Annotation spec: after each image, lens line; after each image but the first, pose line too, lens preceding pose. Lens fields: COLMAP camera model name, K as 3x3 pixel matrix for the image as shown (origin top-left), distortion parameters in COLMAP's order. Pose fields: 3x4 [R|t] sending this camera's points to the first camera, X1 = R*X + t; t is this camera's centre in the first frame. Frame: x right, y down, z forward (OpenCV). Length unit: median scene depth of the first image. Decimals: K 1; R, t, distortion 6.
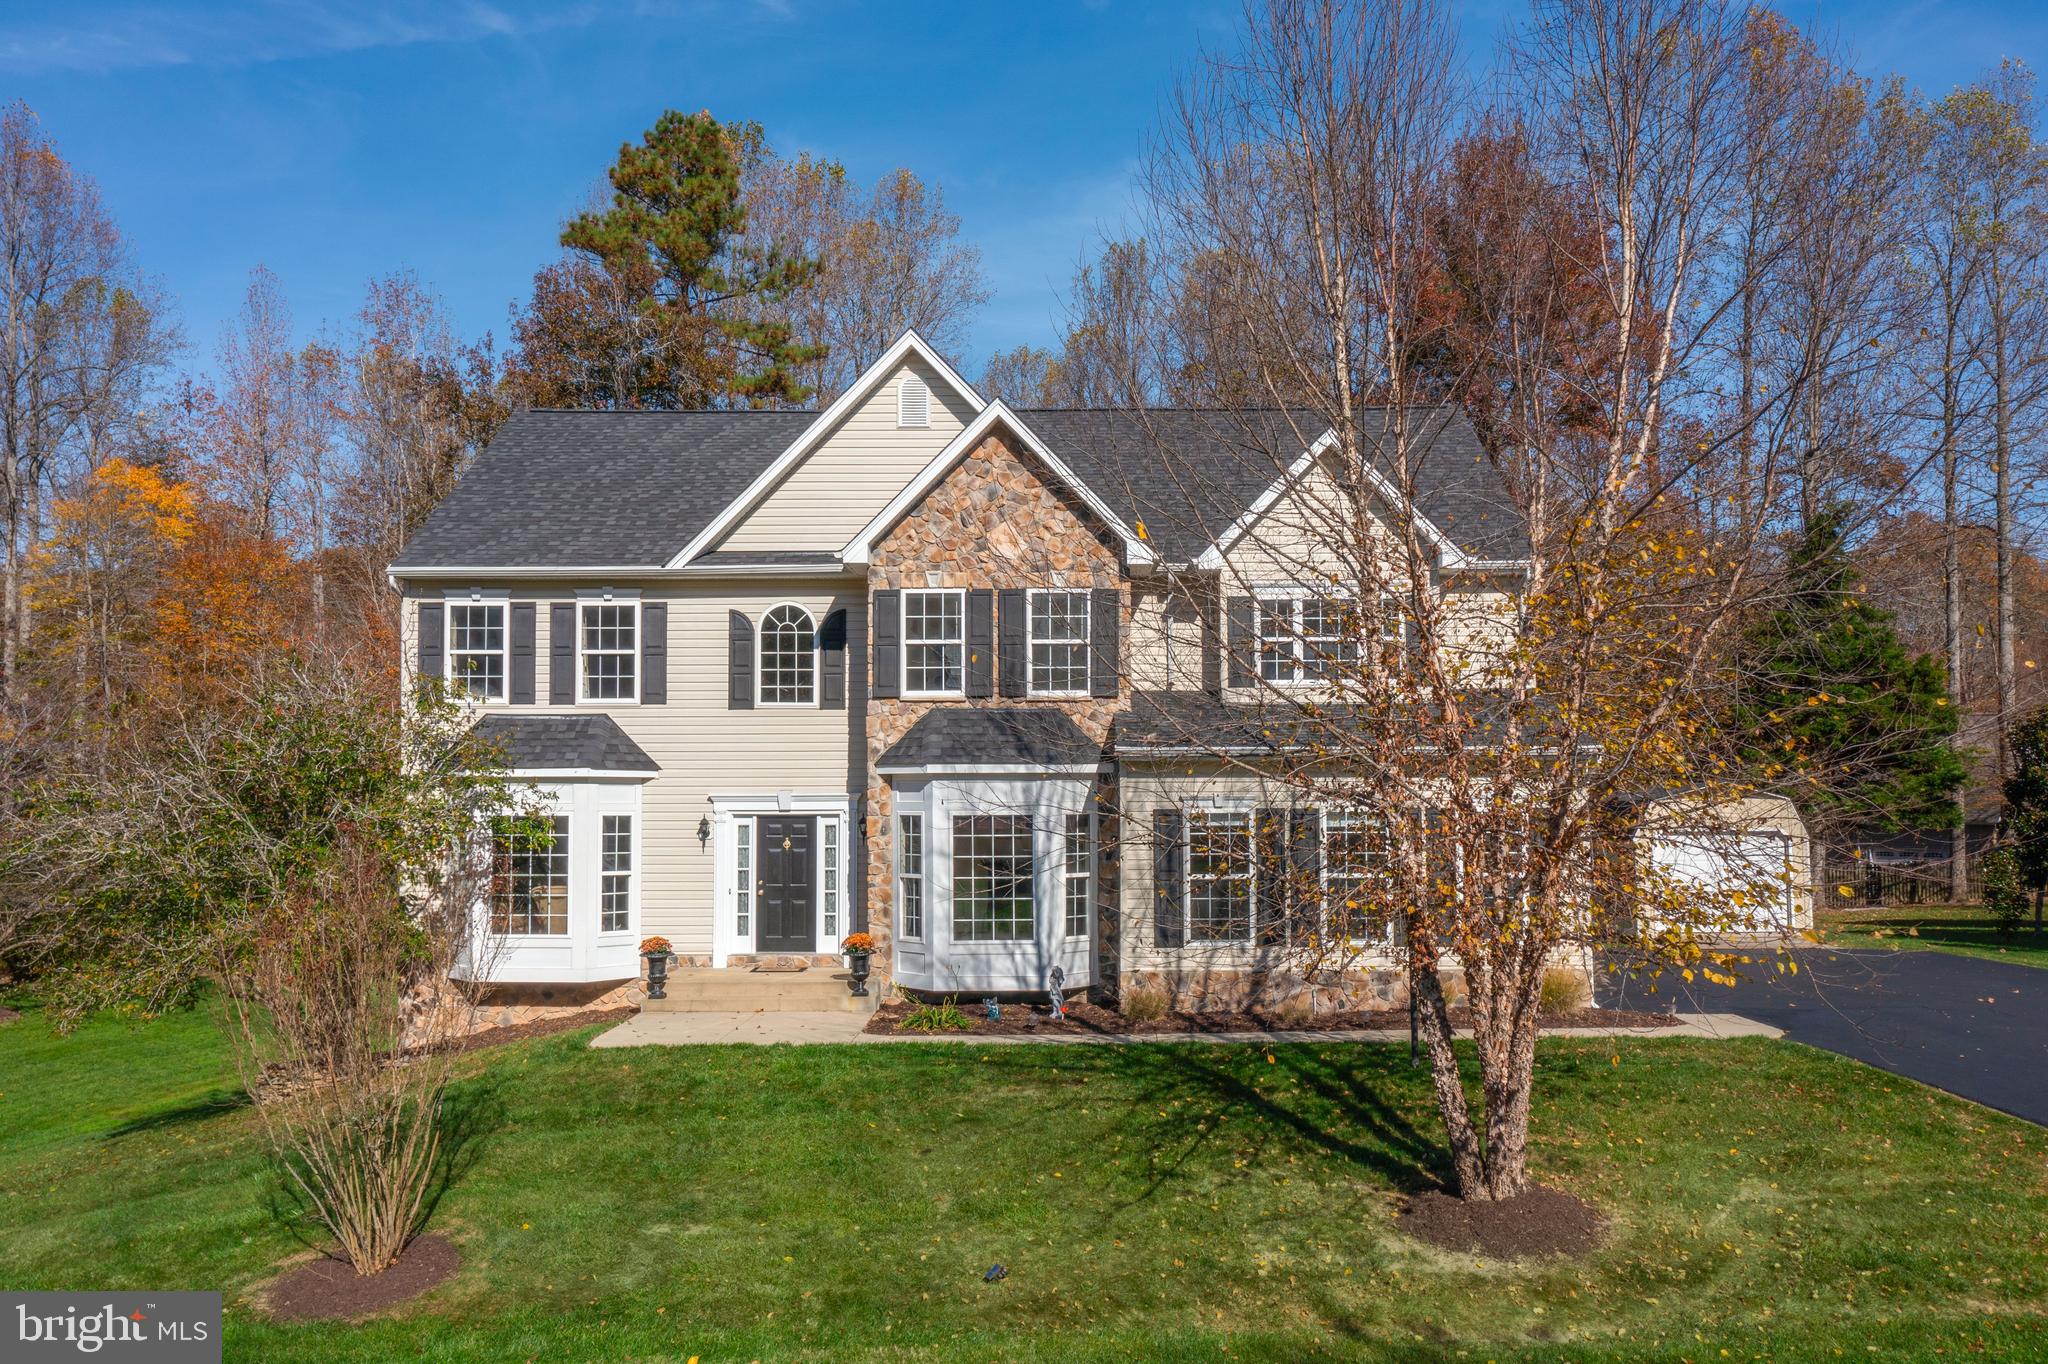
lens RADIAL K [[1670.0, 0, 1083.8], [0, 1670.0, 729.5], [0, 0, 1]] dist [-0.003655, 0.002605]
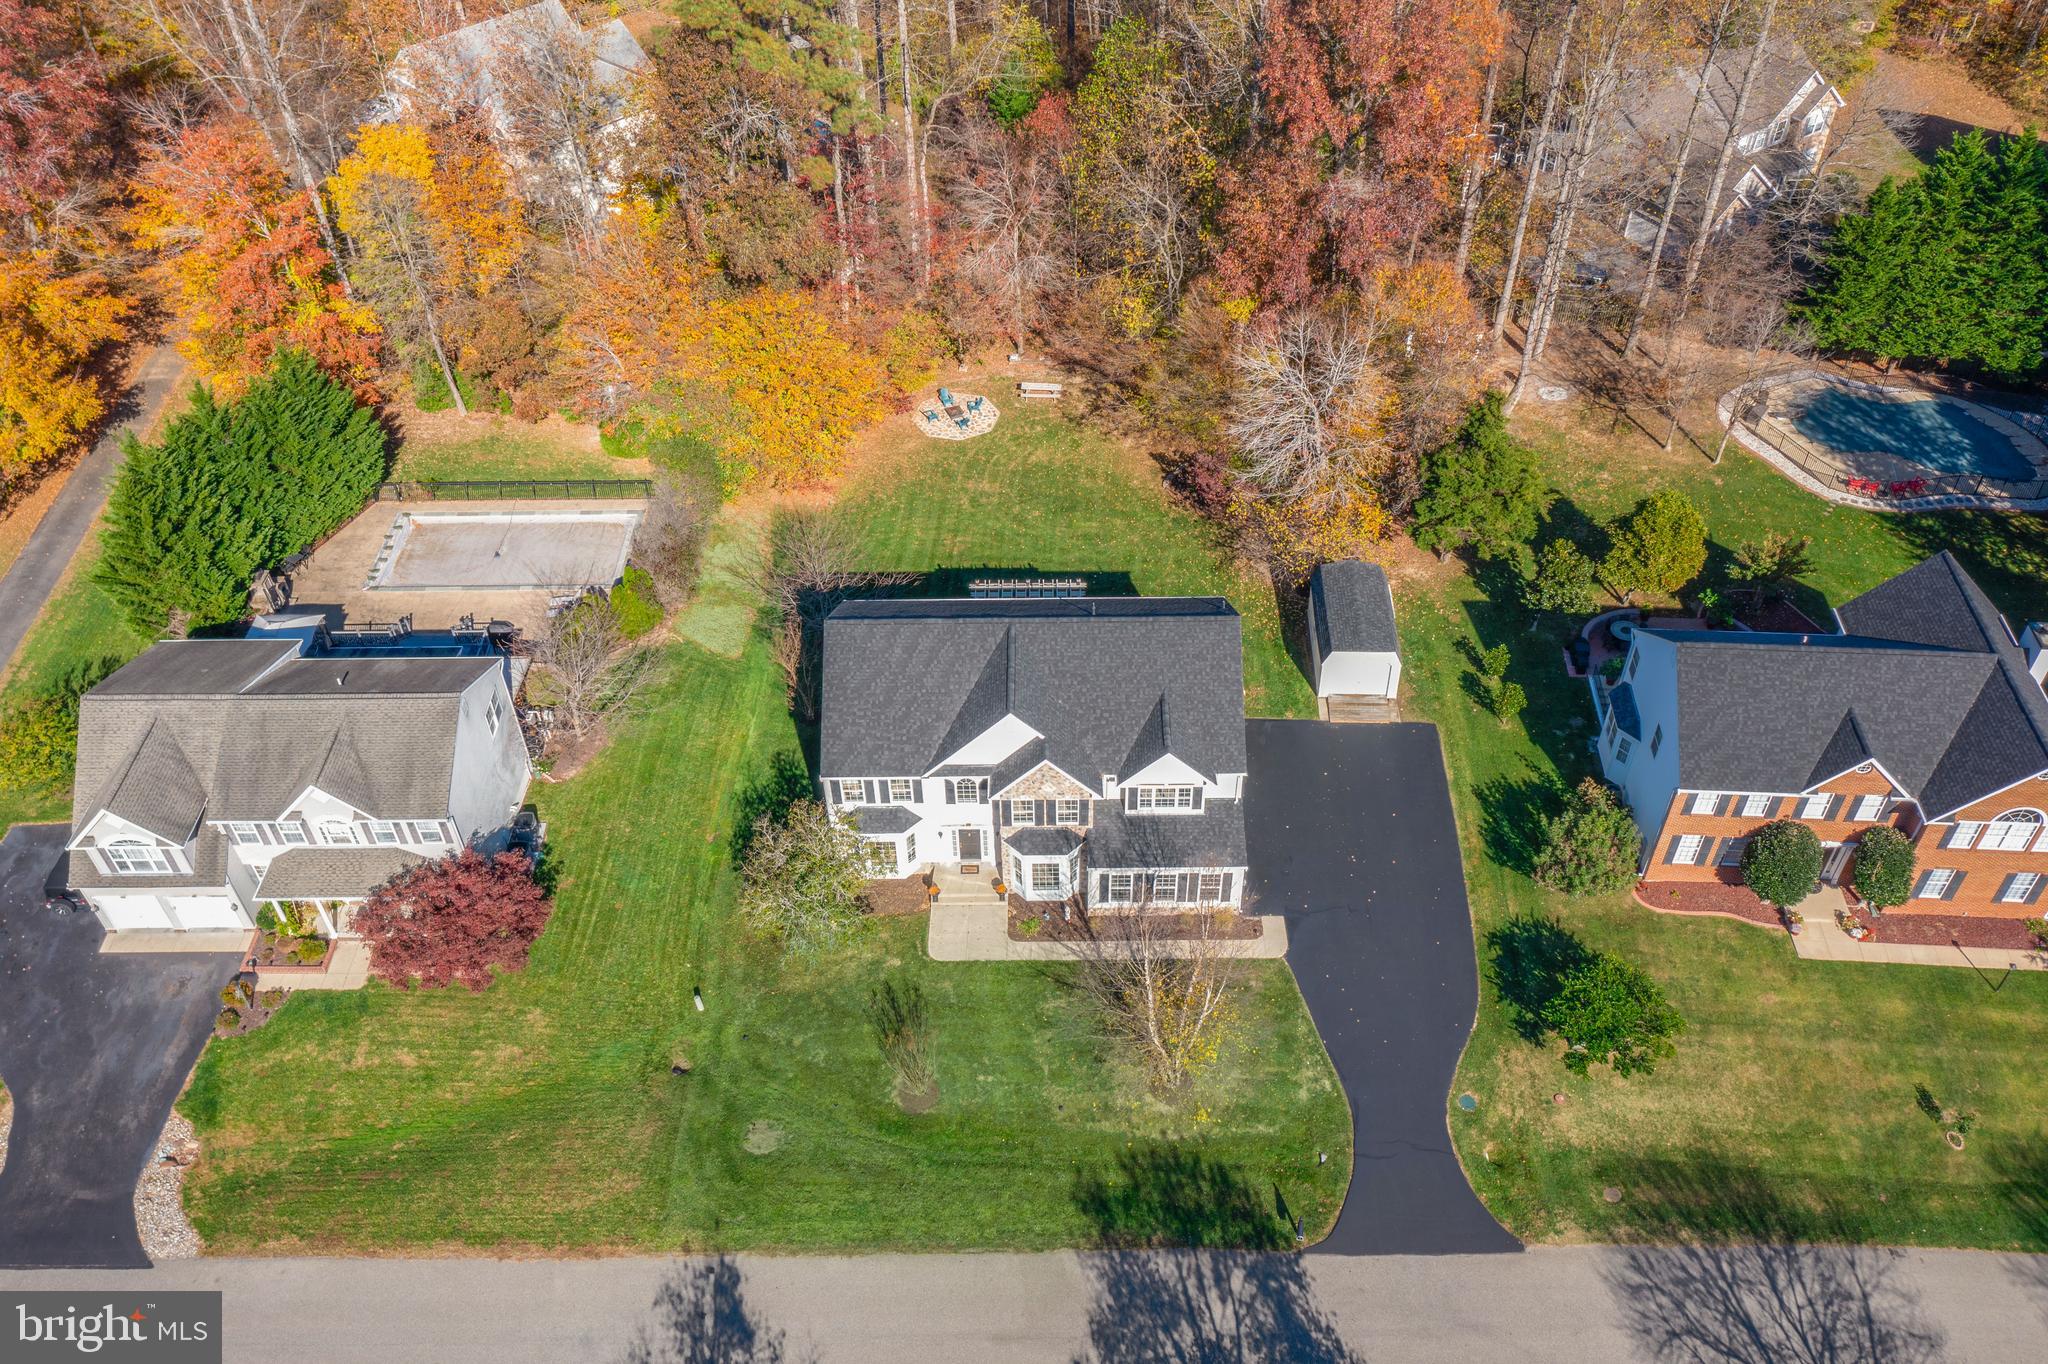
lens RADIAL K [[1640.4, 0, 1028.6], [0, 1640.4, 682.3], [0, 0, 1]] dist [-0.001618, 0.002222]
pose [[0.999868, -0.010533, -0.012369, -0.042573], [0.016216, 0.693656, 0.720124, -2.152220], [0.000995, -0.720229, 0.693736, -0.751797]]
